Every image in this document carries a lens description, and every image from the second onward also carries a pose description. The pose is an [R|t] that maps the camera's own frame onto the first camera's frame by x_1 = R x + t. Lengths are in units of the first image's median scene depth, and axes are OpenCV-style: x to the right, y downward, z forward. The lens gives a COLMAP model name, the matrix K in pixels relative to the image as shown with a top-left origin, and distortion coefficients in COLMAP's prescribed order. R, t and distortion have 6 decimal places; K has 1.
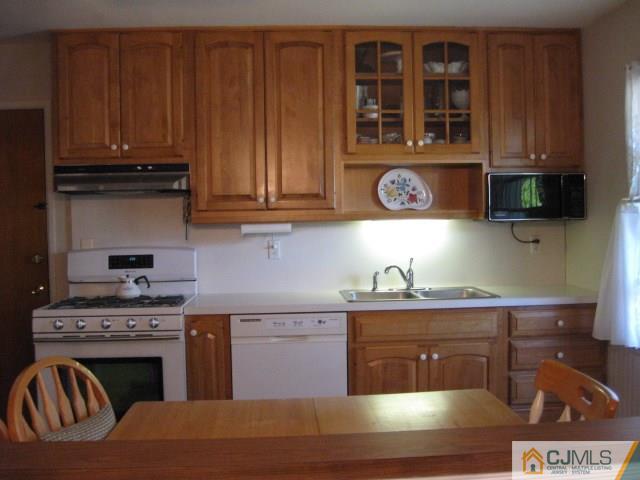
lens RADIAL K [[694.3, 0, 318.9], [0, 694.3, 245.6], [0, 0, 1]] dist [-0.103149, 0.000000]
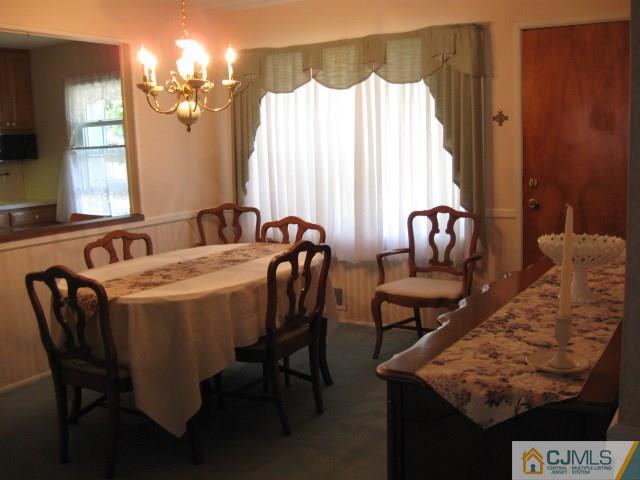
lens RADIAL K [[694.3, 0, 323.9], [0, 694.3, 239.3], [0, 0, 1]] dist [-0.103149, 0.000000]
pose [[0.595935, -0.113692, 0.794944, -0.602063], [0.055336, 0.993388, 0.100590, 0.030833], [-0.801124, -0.015956, 0.598285, -0.661449]]
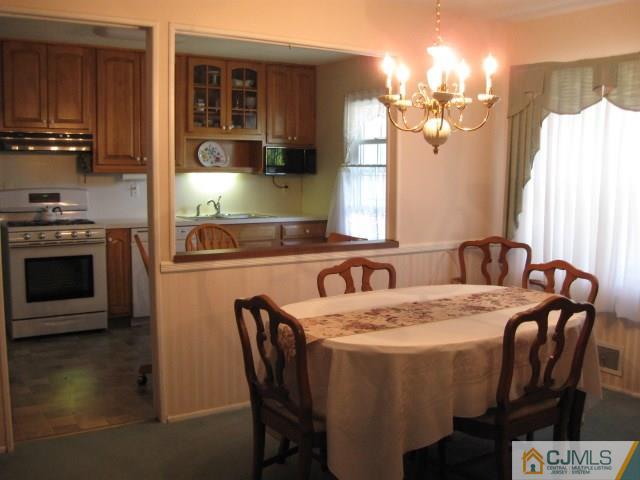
lens RADIAL K [[694.3, 0, 324.0], [0, 694.3, 246.3], [0, 0, 1]] dist [-0.103149, 0.000000]
pose [[0.877099, -0.027151, 0.479542, -0.467345], [-0.006636, 0.997621, 0.068622, 0.023739], [-0.480264, -0.063370, 0.874832, -0.607633]]
